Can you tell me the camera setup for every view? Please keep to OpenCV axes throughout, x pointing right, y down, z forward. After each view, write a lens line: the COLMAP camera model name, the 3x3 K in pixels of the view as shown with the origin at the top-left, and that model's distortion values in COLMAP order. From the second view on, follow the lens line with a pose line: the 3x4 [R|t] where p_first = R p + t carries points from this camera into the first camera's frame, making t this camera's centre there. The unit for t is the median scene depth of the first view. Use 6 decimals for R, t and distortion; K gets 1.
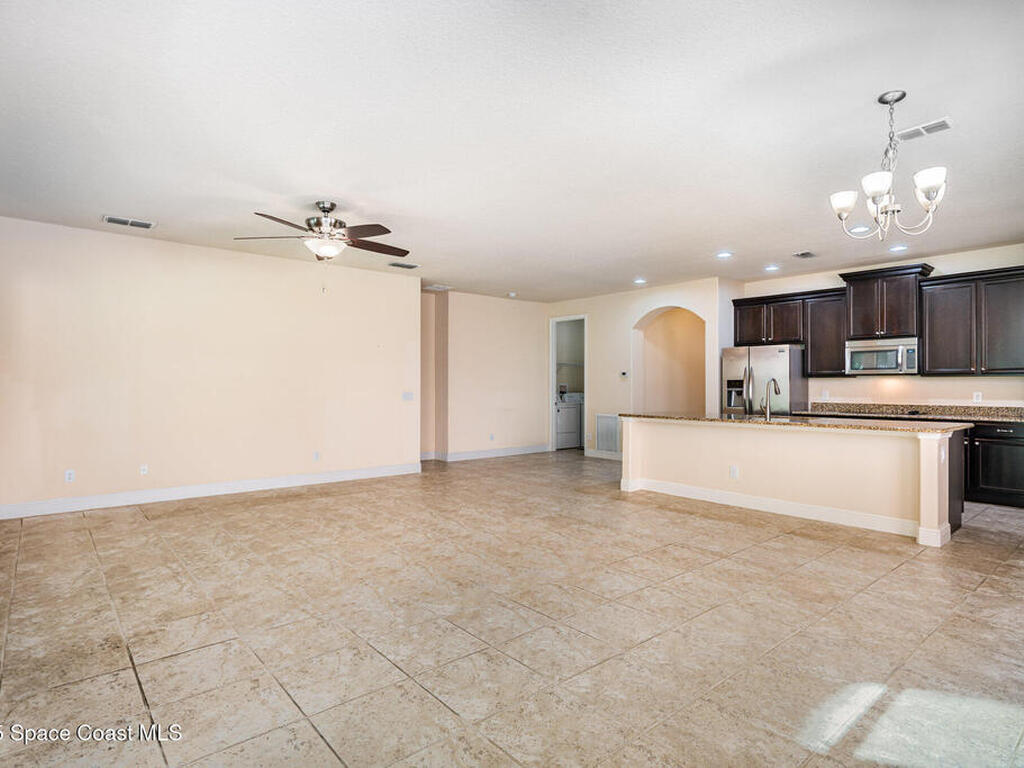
lens RADIAL K [[559.2, 0, 514.7], [0, 559.2, 395.1], [0, 0, 1]] dist [0.001803, 0.000974]
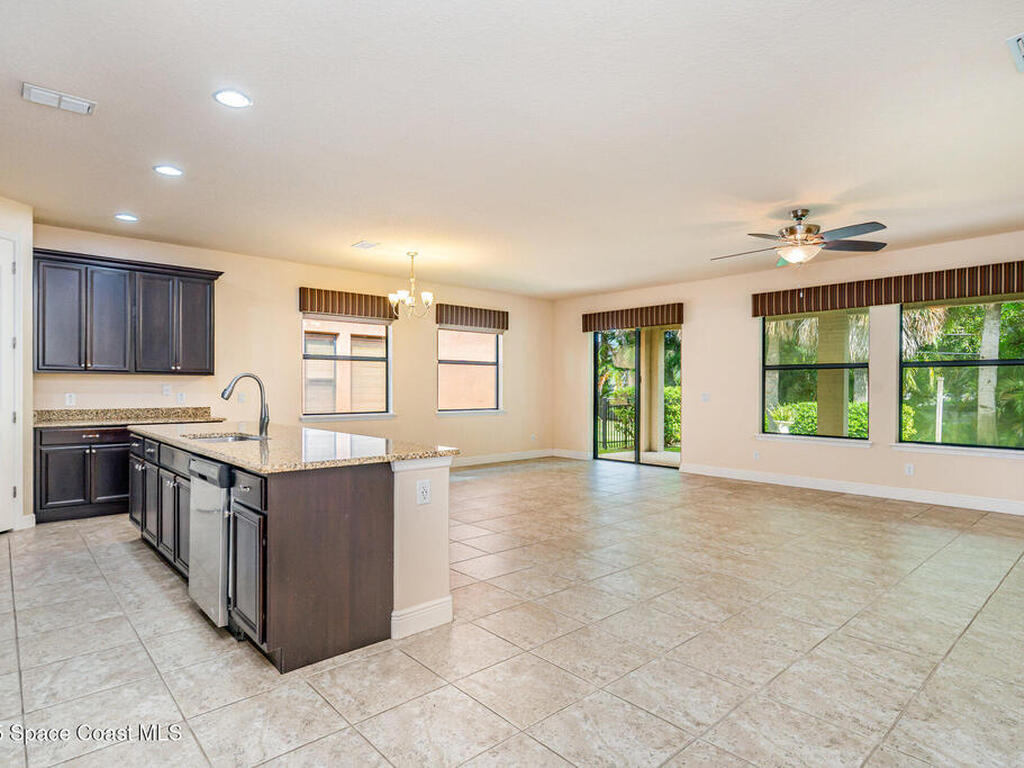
lens RADIAL K [[569.7, 0, 510.2], [0, 569.7, 388.2], [0, 0, 1]] dist [0.002106, 0.001493]
pose [[-0.999631, -0.003541, -0.026916, 0.279966], [-0.003989, 0.999854, 0.016592, -0.039874], [0.026853, 0.016694, -0.999500, 2.590769]]
